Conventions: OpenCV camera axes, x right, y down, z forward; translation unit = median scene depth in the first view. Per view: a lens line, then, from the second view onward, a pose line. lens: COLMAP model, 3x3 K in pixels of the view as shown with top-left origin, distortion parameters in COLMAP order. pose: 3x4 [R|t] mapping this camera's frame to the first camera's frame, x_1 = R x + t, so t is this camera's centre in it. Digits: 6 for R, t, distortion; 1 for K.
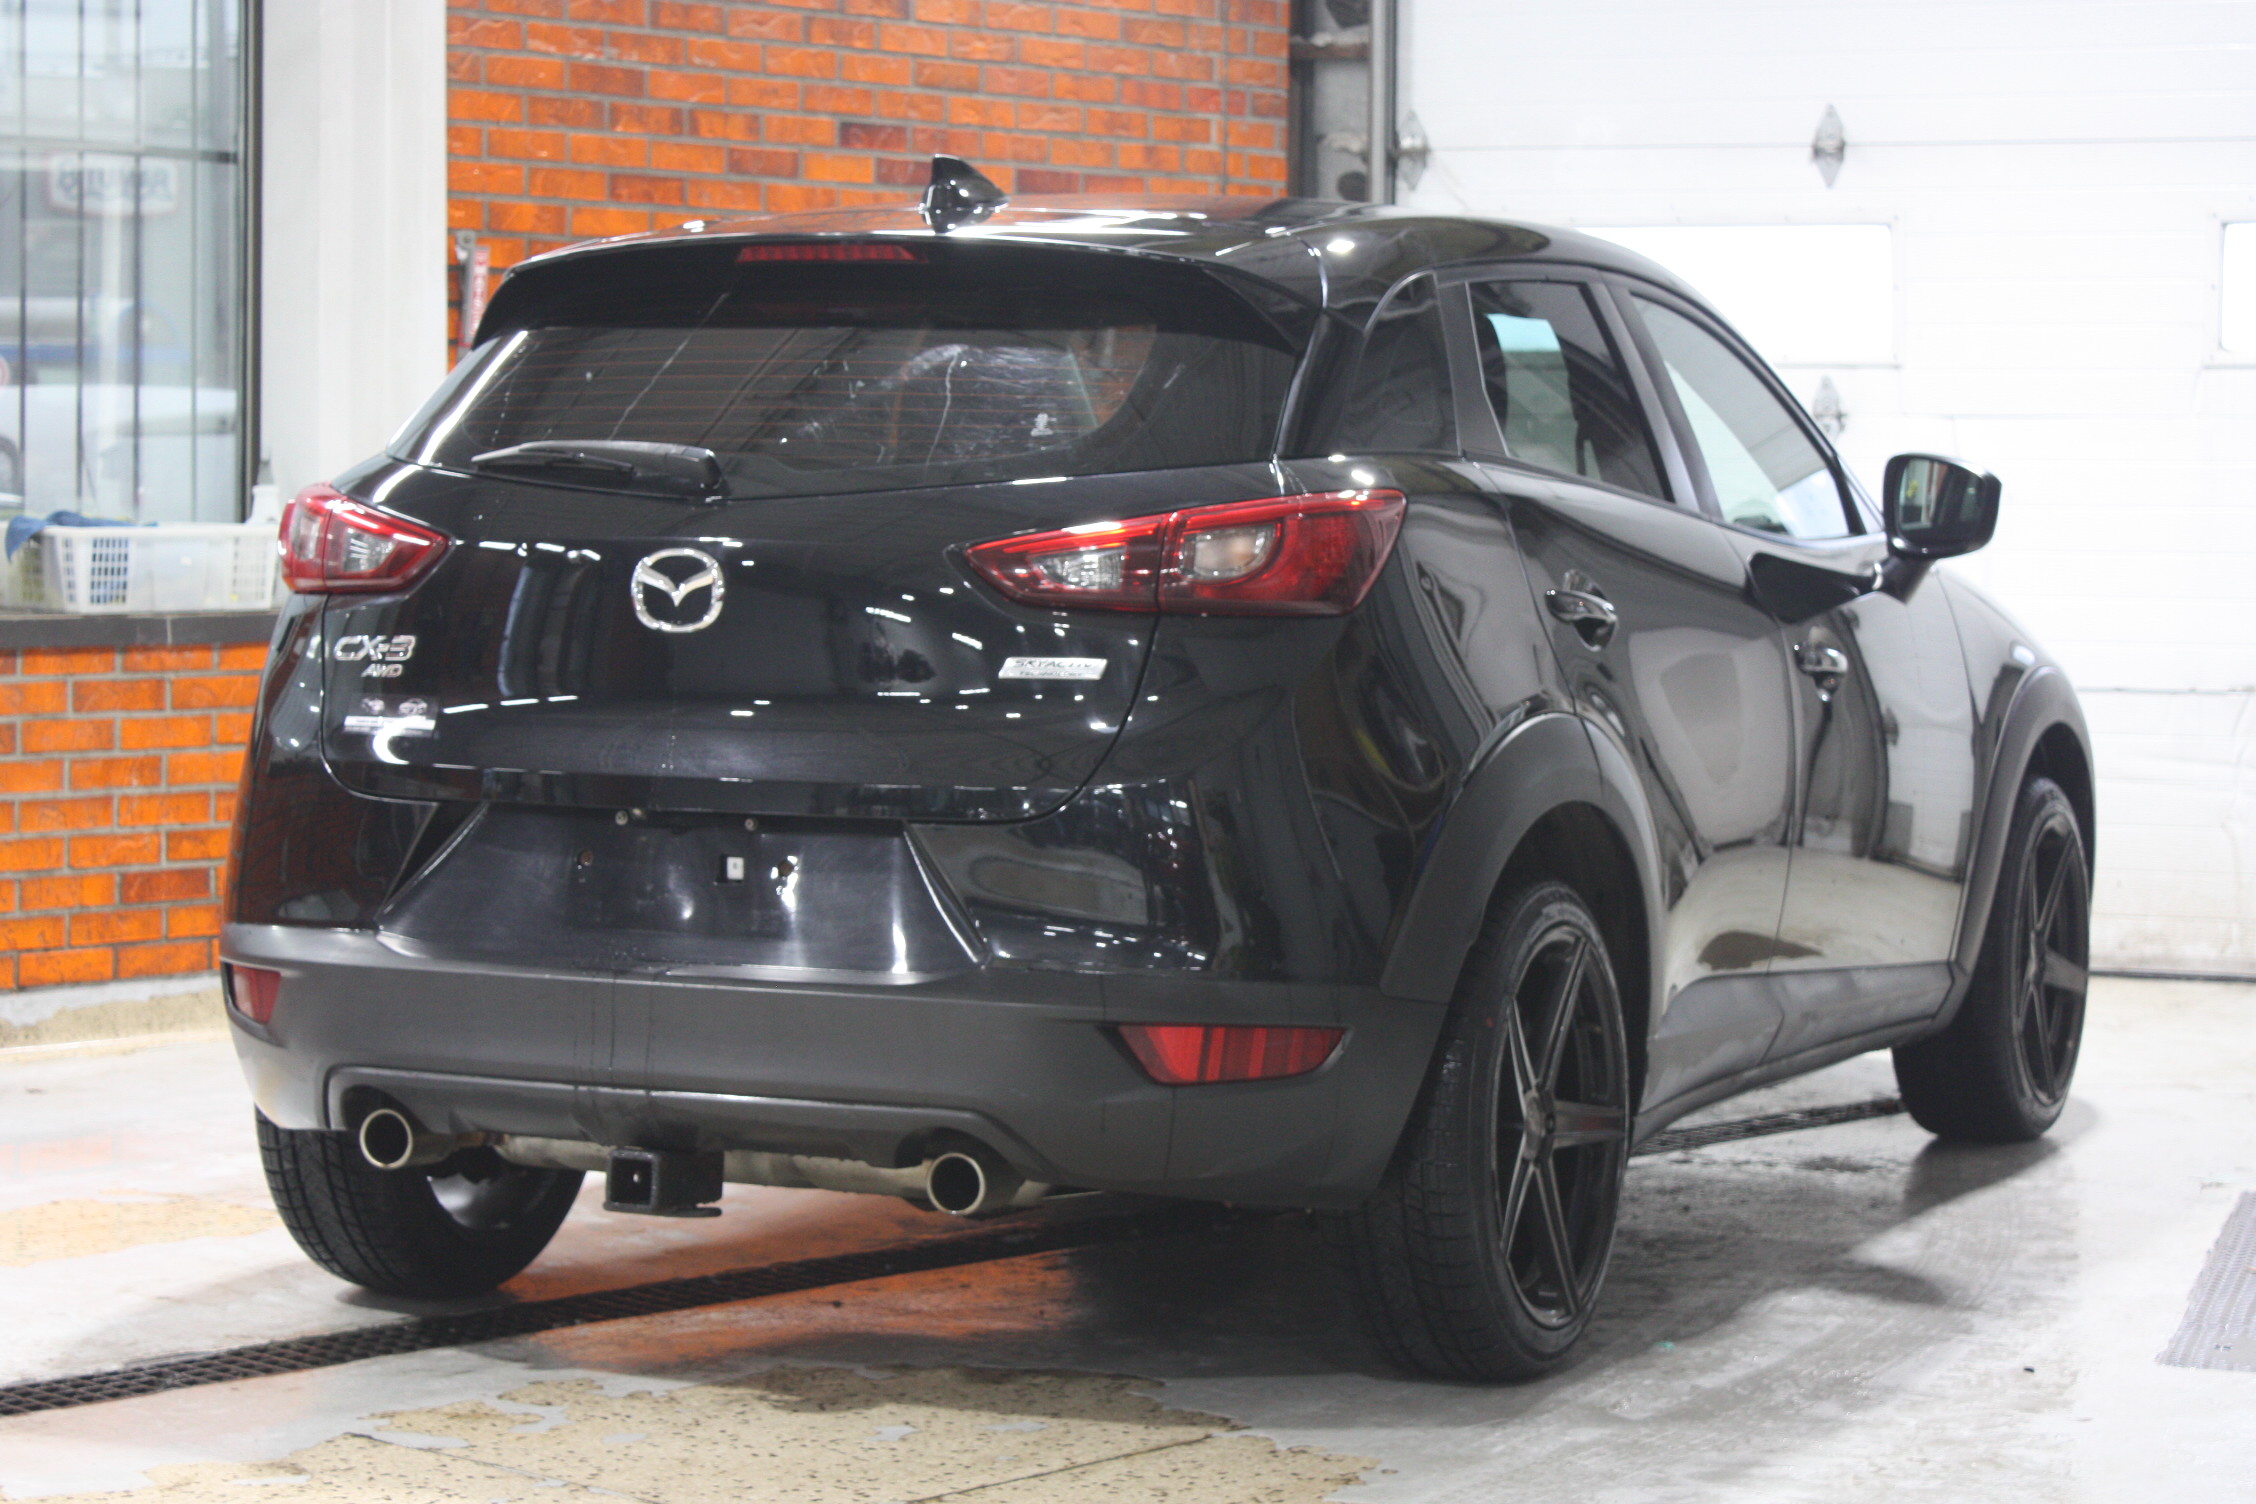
lens RADIAL K [[4903.3, 0, 1126.7], [0, 4903.3, 751.6], [0, 0, 1]] dist [0.011520, 0.000000]
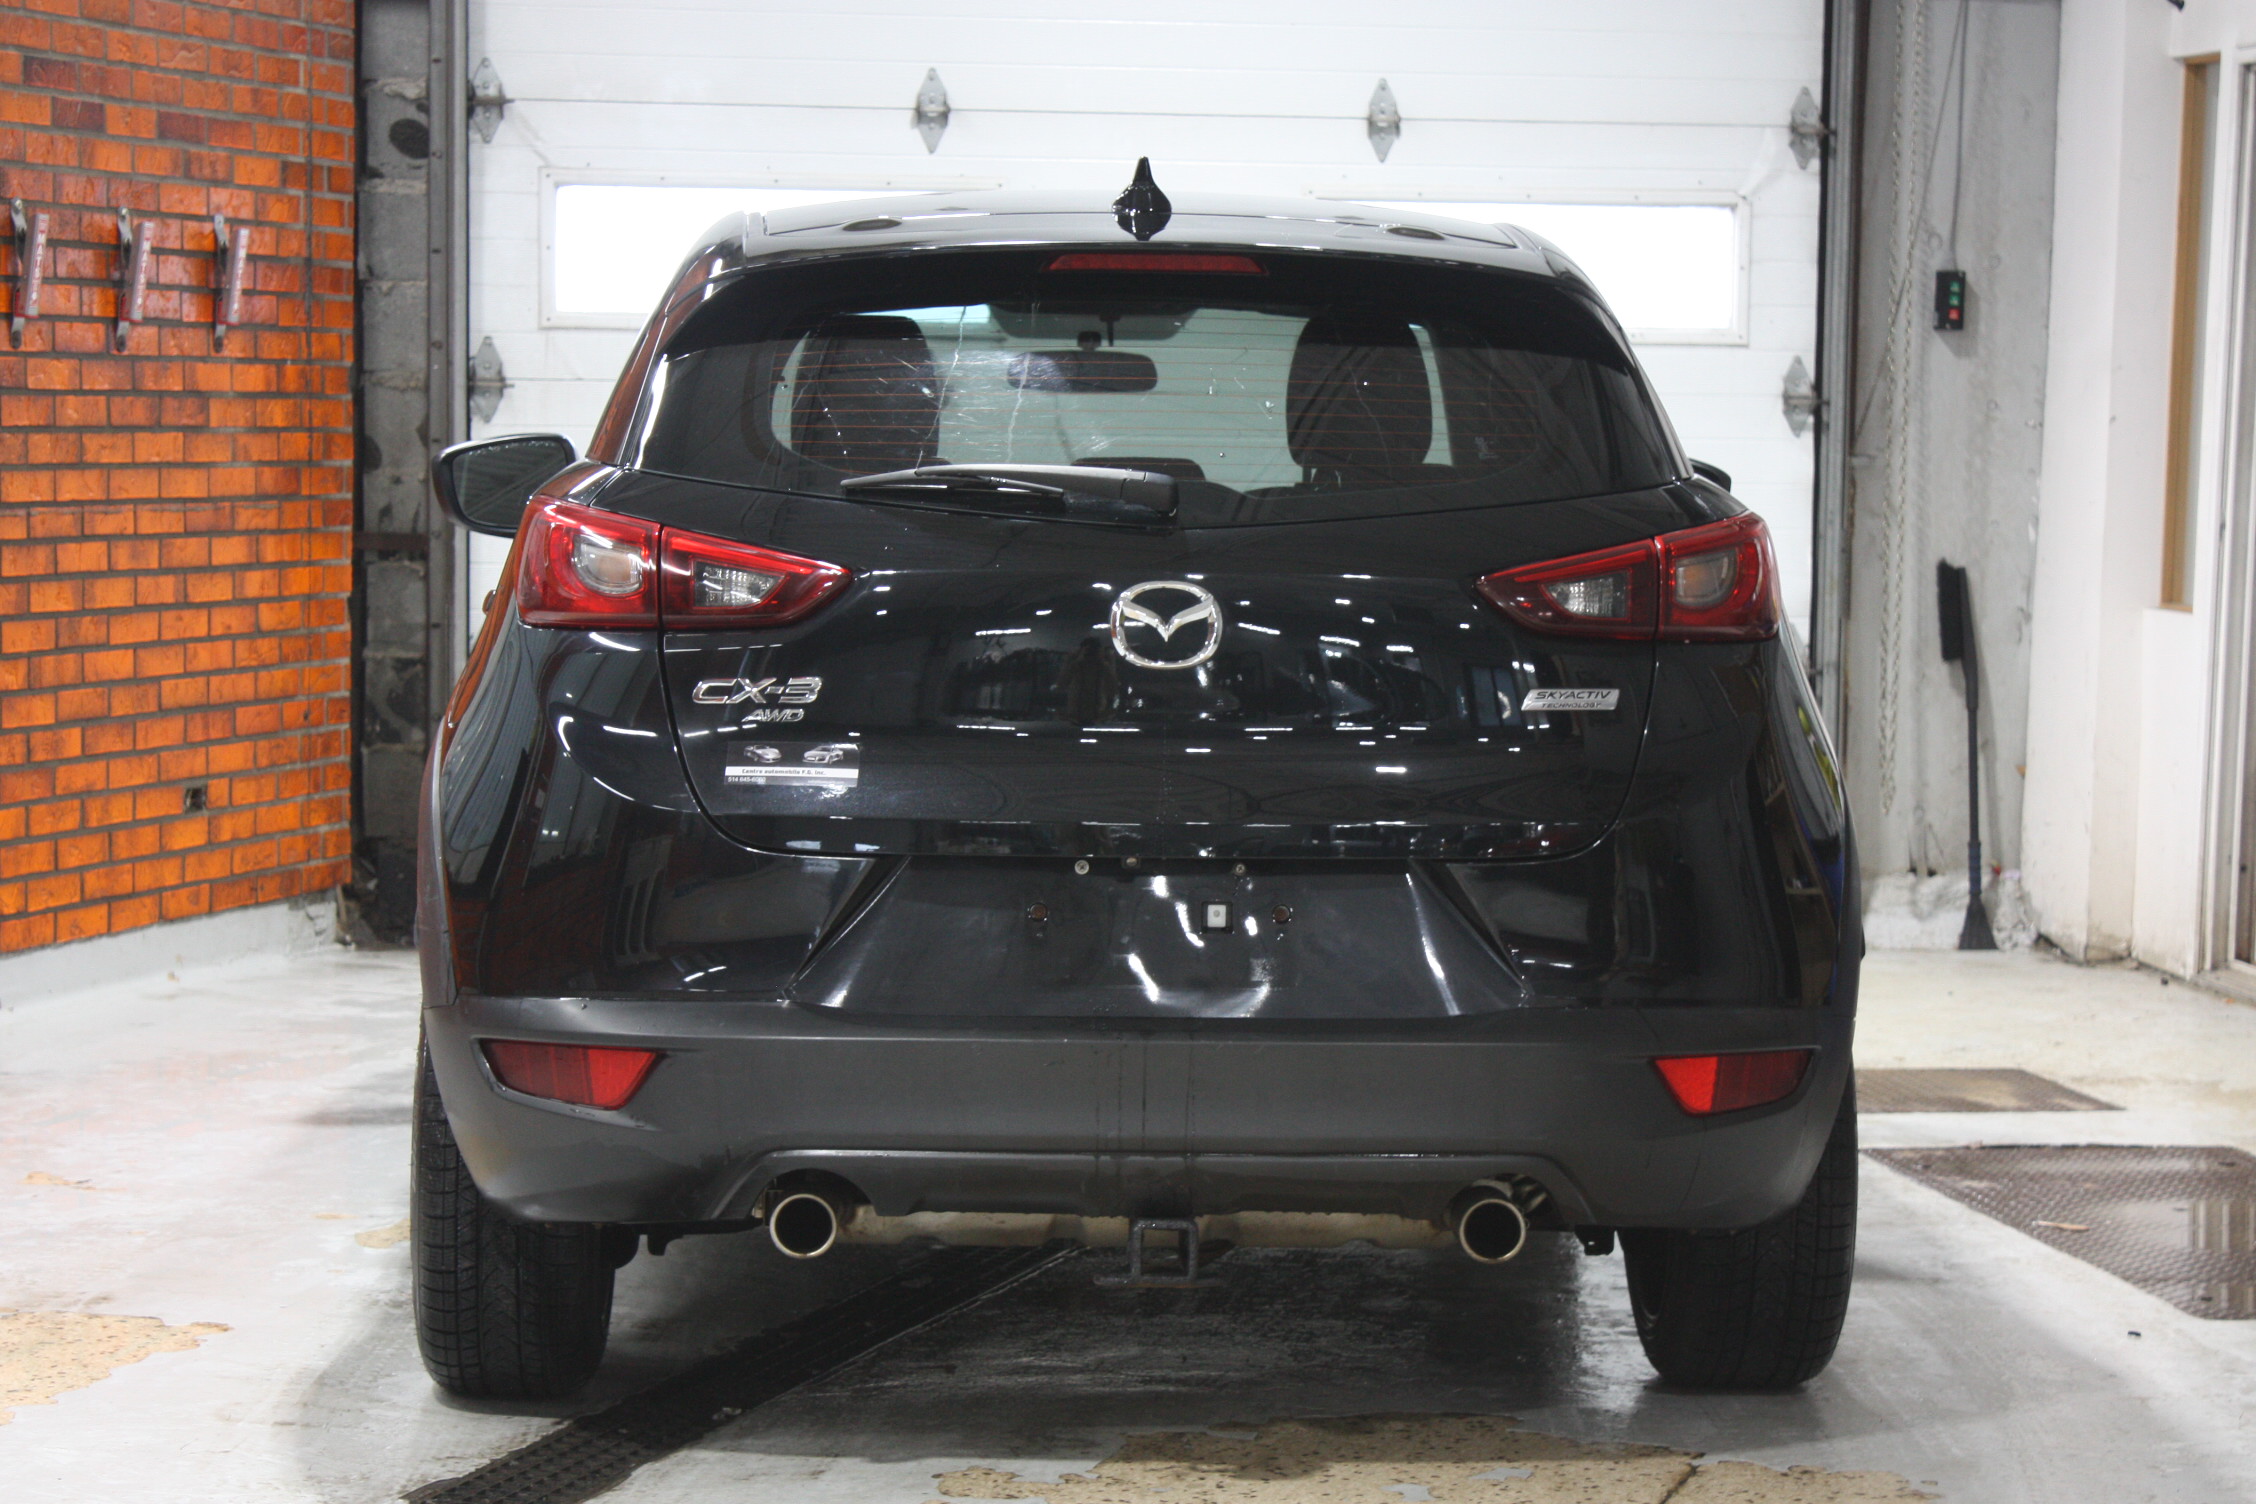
lens RADIAL K [[5146.3, 0, 1128.6], [0, 5146.3, 750.4], [0, 0, 1]] dist [0.054360, 0.000000]
pose [[0.888320, -0.029323, 0.458288, -0.307588], [0.022379, 0.999538, 0.020576, -0.016326], [-0.458679, -0.008022, 0.888566, 0.067206]]
